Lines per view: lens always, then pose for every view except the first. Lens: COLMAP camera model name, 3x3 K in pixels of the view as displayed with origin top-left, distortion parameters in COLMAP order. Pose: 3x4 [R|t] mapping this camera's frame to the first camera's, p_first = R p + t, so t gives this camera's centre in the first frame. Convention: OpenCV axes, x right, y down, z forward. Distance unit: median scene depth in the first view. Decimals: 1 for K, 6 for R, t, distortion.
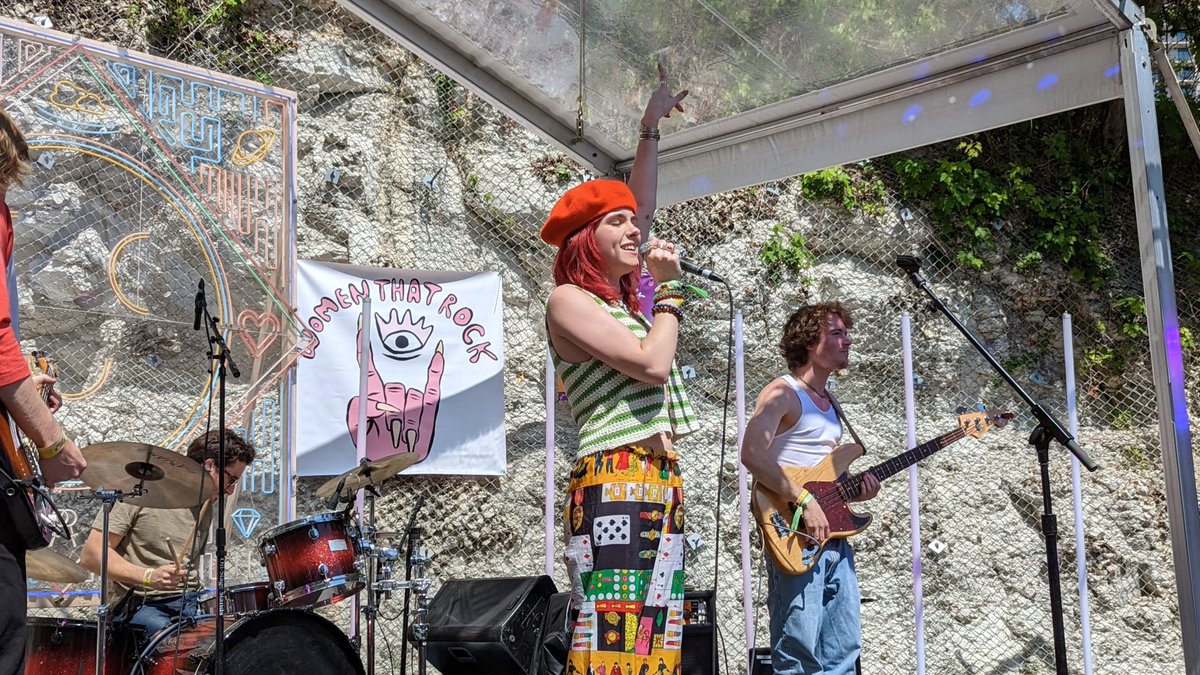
lens RADIAL K [[1463.6, 0, 580.1], [0, 1463.6, 345.1], [0, 0, 1]] dist [0.060385, 0.000000]
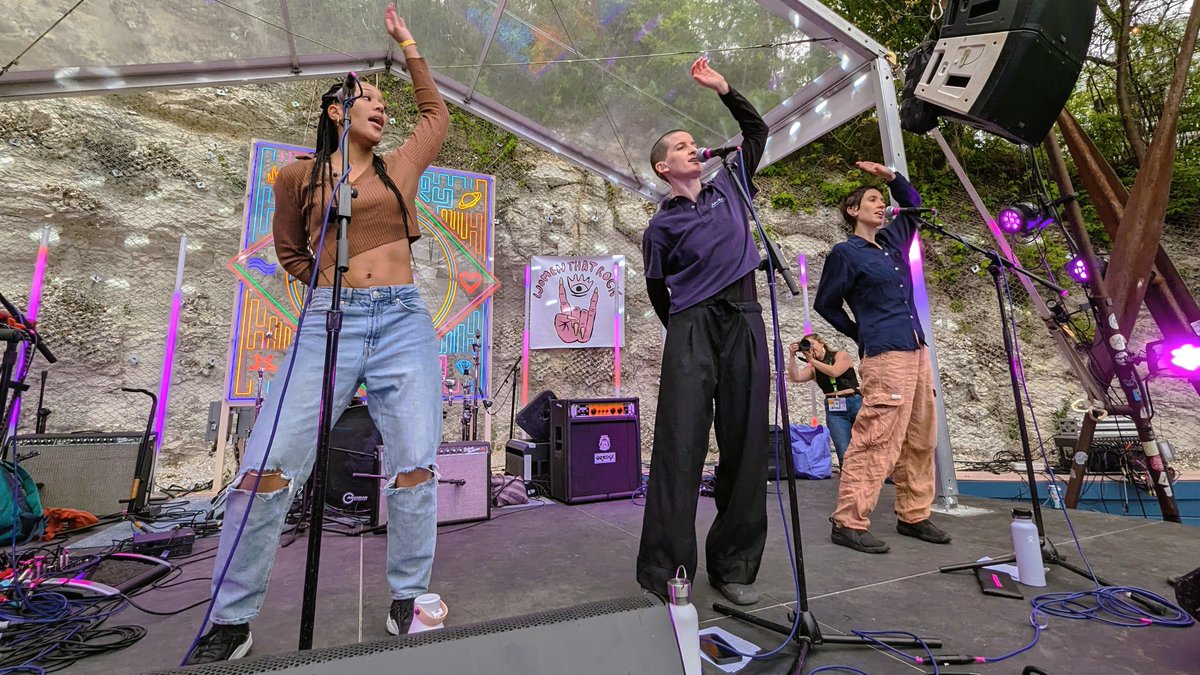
lens RADIAL K [[541.3, 0, 611.7], [0, 541.3, 303.2], [0, 0, 1]] dist [-0.008371, 0.003184]
pose [[0.942187, -0.057840, -0.330058, 0.195269], [0.052458, 0.998305, -0.025199, 0.042956], [0.330956, 0.006428, 0.943624, 0.229641]]
